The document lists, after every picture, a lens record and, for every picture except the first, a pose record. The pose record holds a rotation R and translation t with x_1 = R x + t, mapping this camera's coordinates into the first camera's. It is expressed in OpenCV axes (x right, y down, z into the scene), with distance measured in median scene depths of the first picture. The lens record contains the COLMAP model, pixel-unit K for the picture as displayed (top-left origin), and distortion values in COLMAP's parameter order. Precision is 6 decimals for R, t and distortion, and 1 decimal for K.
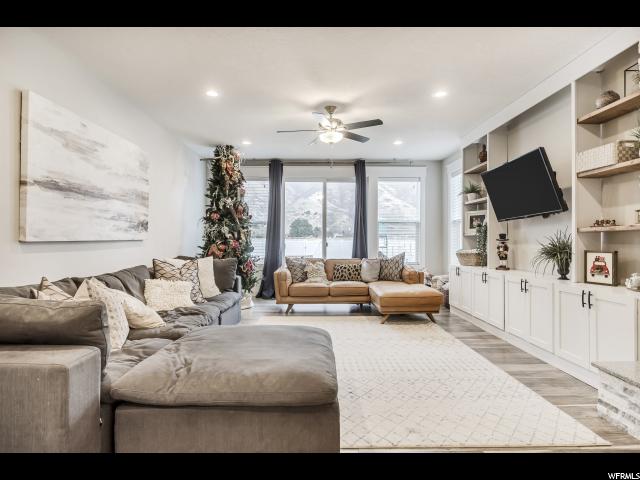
lens RADIAL K [[330.7, 0, 316.2], [0, 330.7, 238.2], [0, 0, 1]] dist [-0.016208, 0.001526]
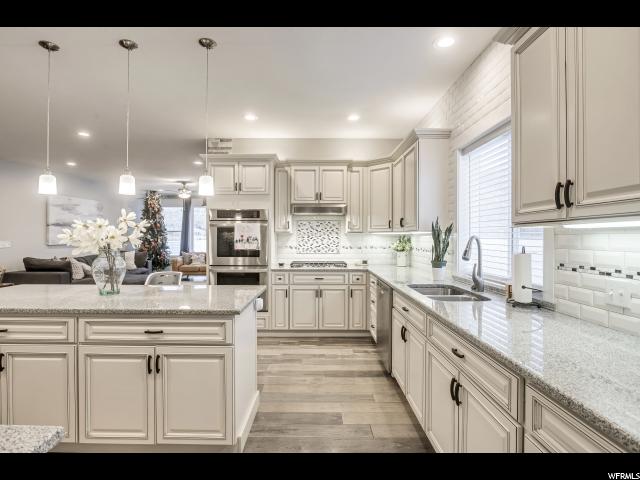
lens RADIAL K [[329.4, 0, 320.0], [0, 329.4, 240.0], [0, 0, 1]] dist [-0.022768, 0.000959]
pose [[0.999932, 0.000537, -0.011642, 0.774873], [-0.000362, 0.999887, 0.015004, -0.038394], [0.011649, -0.014999, 0.999820, -0.923559]]
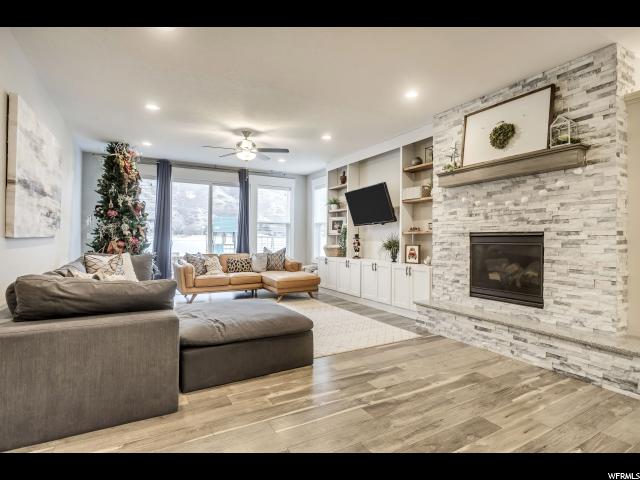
lens RADIAL K [[329.4, 0, 320.0], [0, 329.4, 240.0], [0, 0, 1]] dist [-0.022768, 0.000959]
pose [[0.875503, 0.002607, 0.483205, -0.250712], [-0.008872, 0.999904, 0.010681, -0.001320], [-0.483131, -0.013638, 0.875442, -0.186774]]
